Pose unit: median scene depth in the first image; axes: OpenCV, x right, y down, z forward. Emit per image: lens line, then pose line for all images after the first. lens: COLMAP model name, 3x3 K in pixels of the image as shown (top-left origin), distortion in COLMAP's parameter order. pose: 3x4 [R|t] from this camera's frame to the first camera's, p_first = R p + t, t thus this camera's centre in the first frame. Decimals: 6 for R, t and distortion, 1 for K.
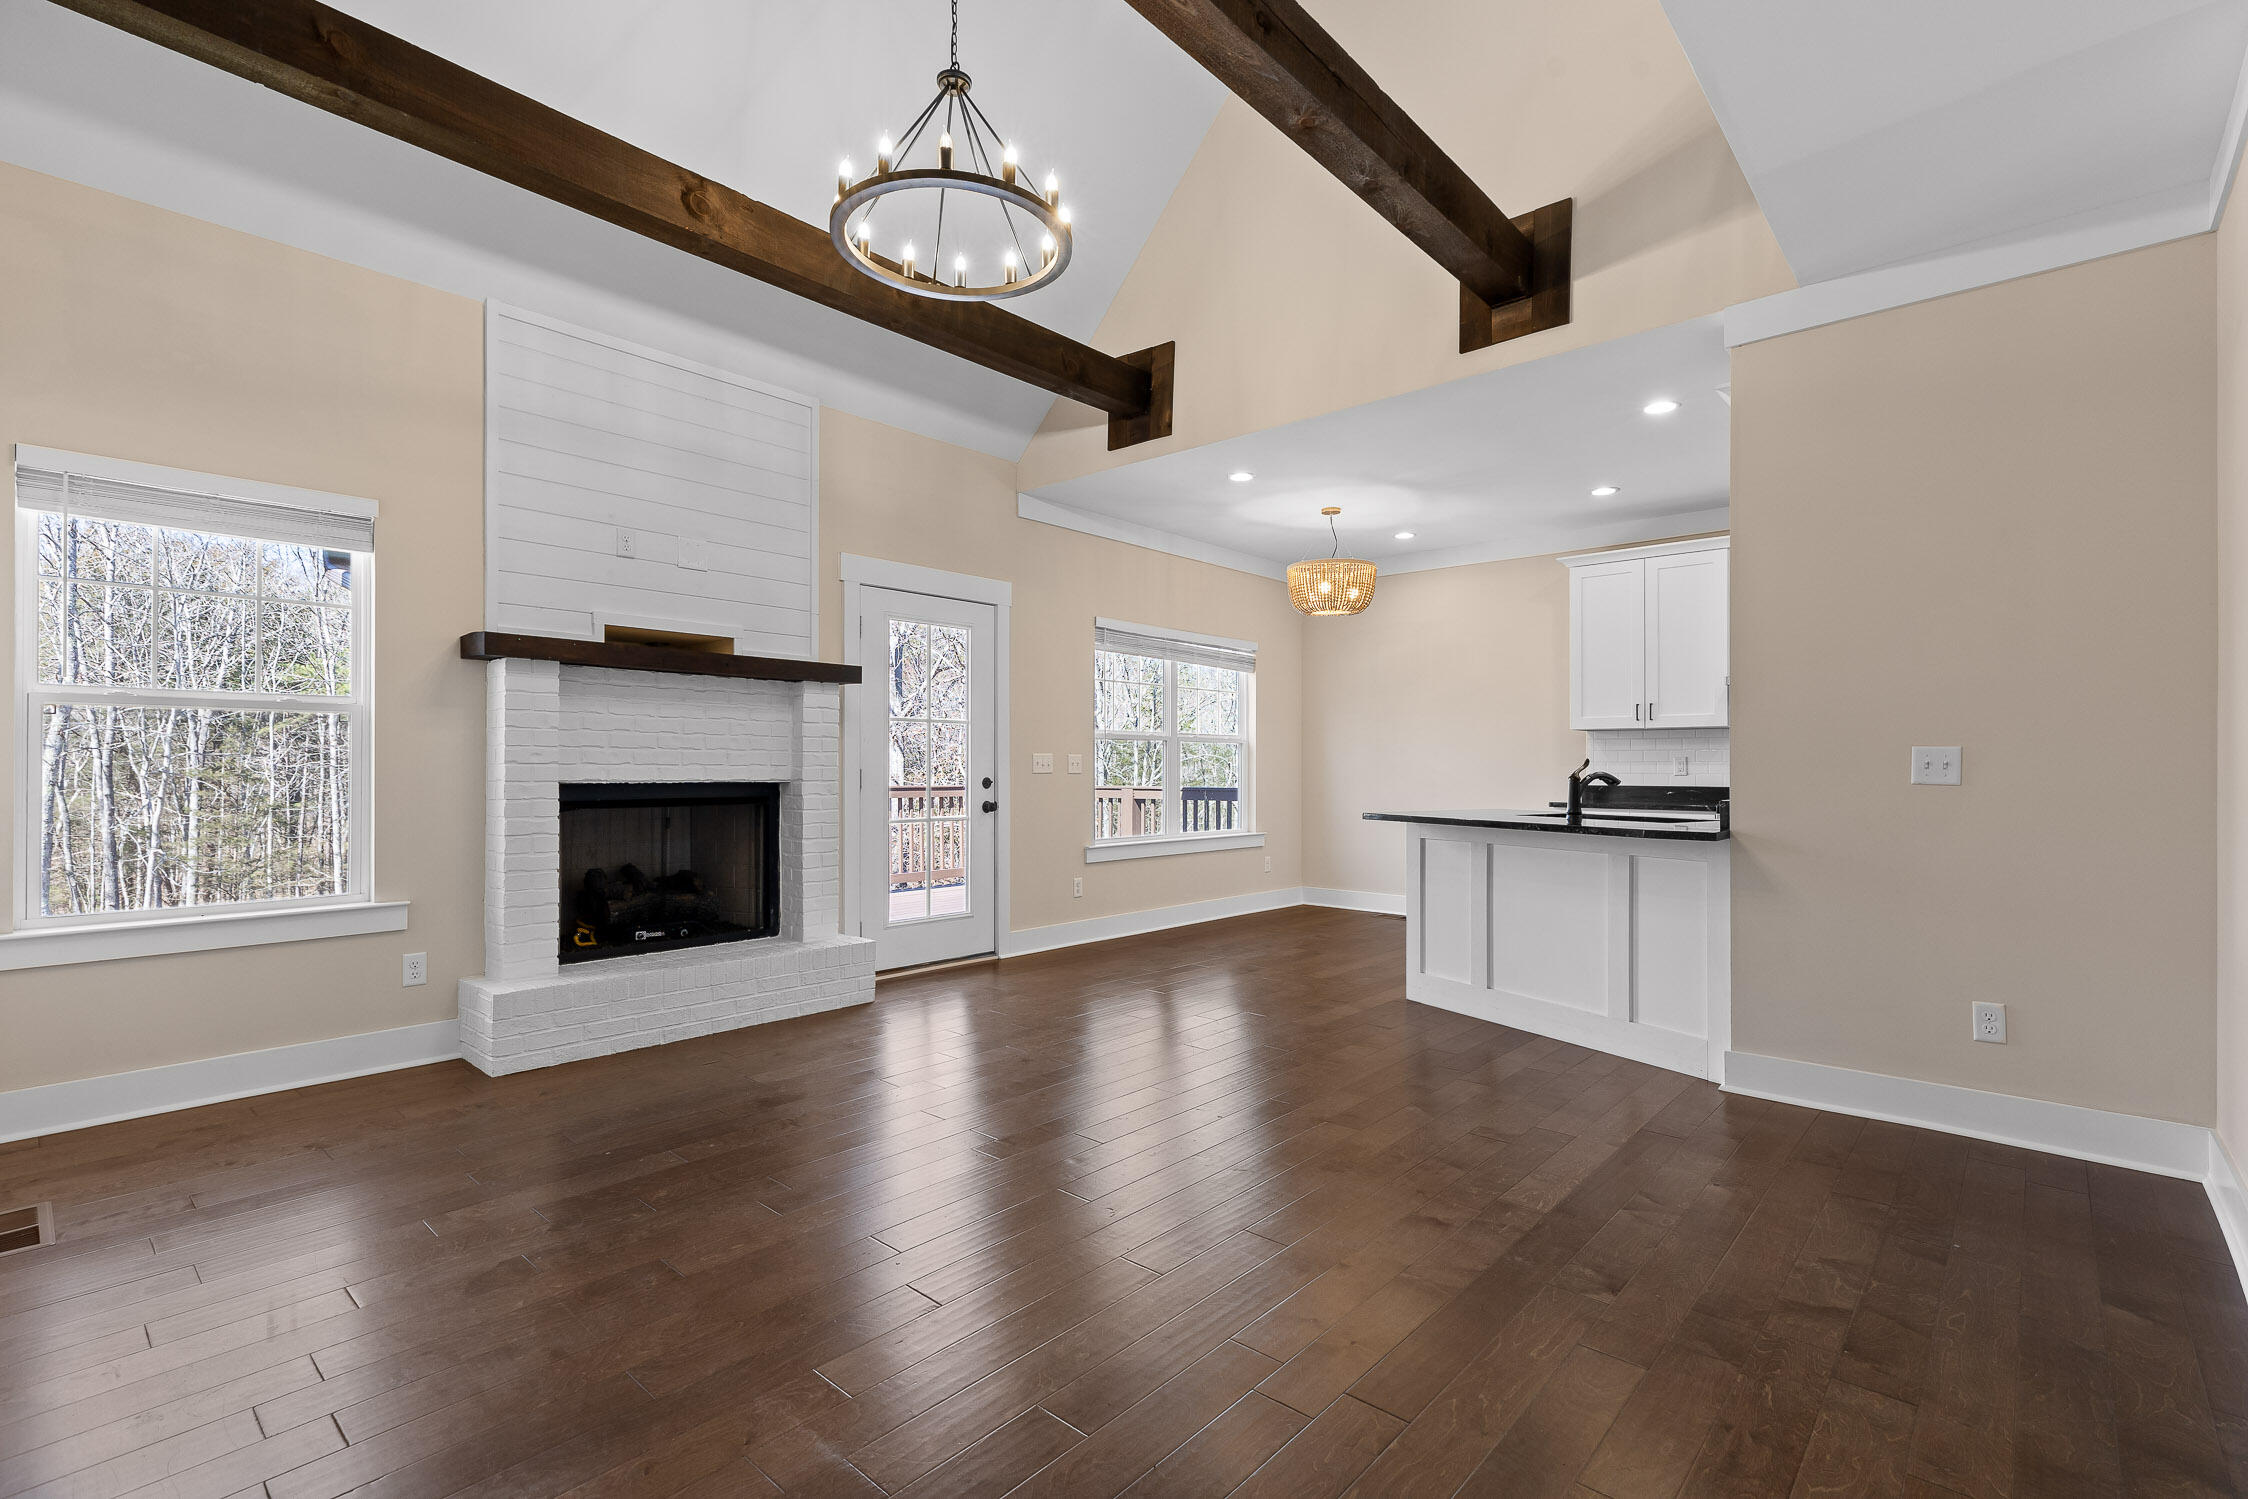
lens RADIAL K [[1008.3, 0, 1121.4], [0, 1008.3, 762.8], [0, 0, 1]] dist [-0.000243, -0.000198]
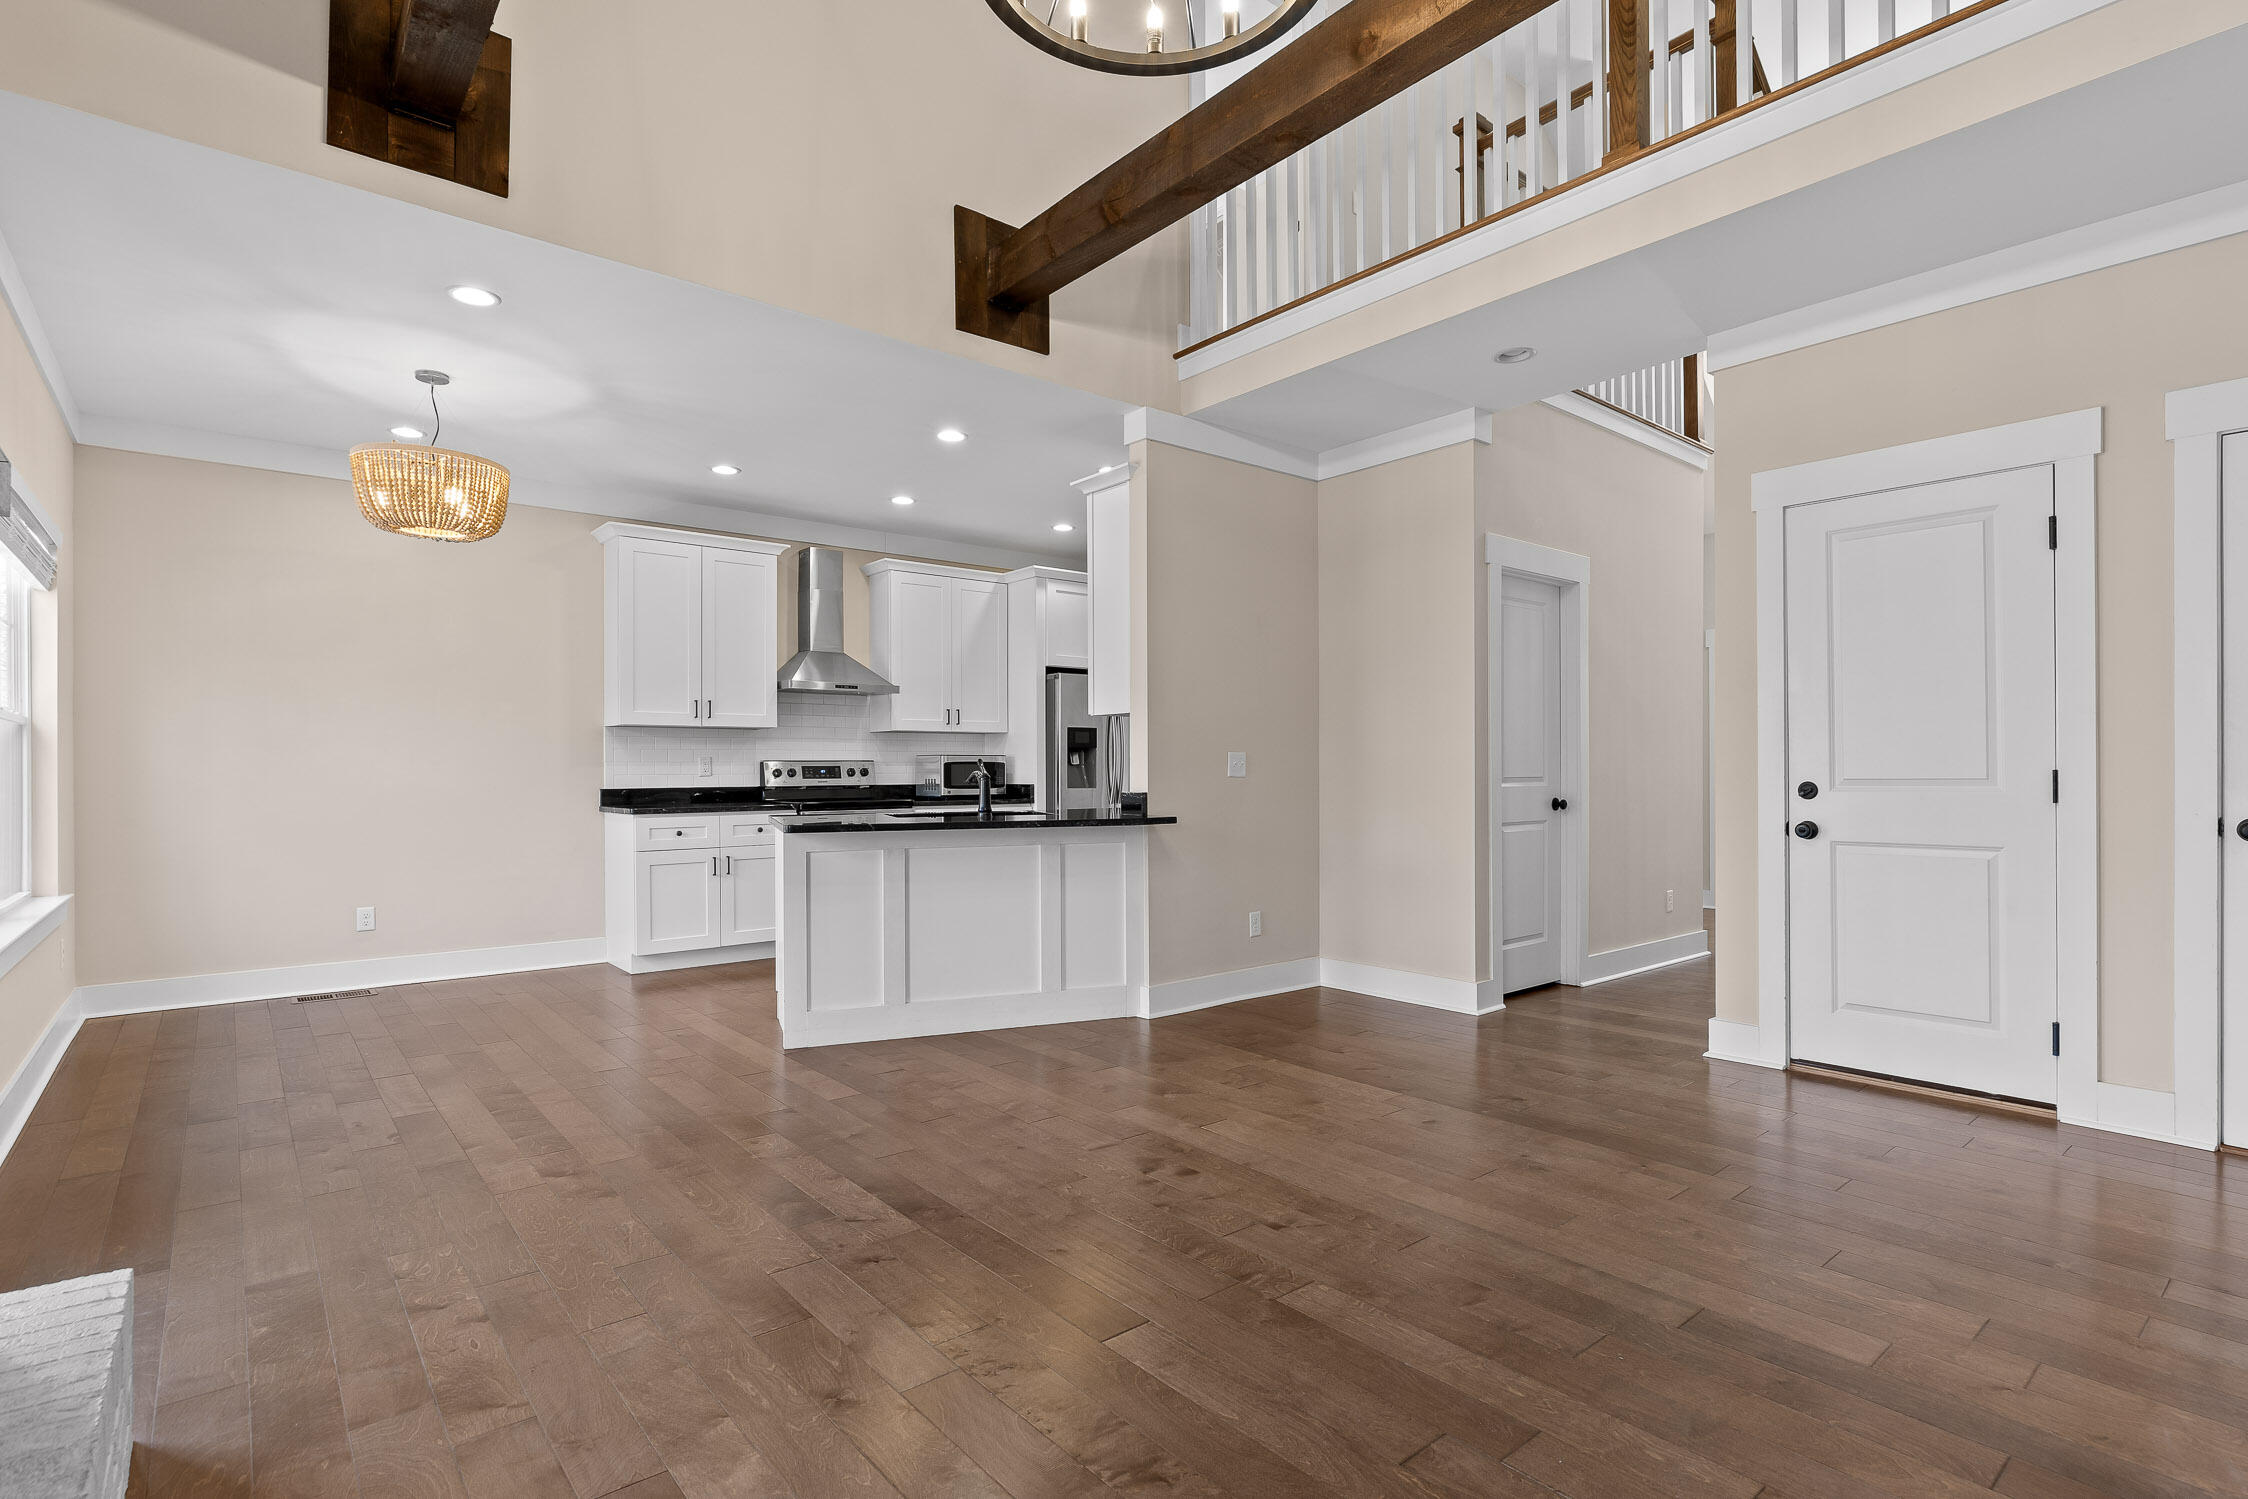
lens RADIAL K [[1079.8, 0, 1132.9], [0, 1079.8, 764.6], [0, 0, 1]] dist [0.000259, -0.000070]
pose [[0.142106, -0.000333, 0.989851, -0.457825], [-0.000089, 1.000000, 0.000349, 0.001023], [-0.989851, -0.000138, 0.142106, 0.492557]]
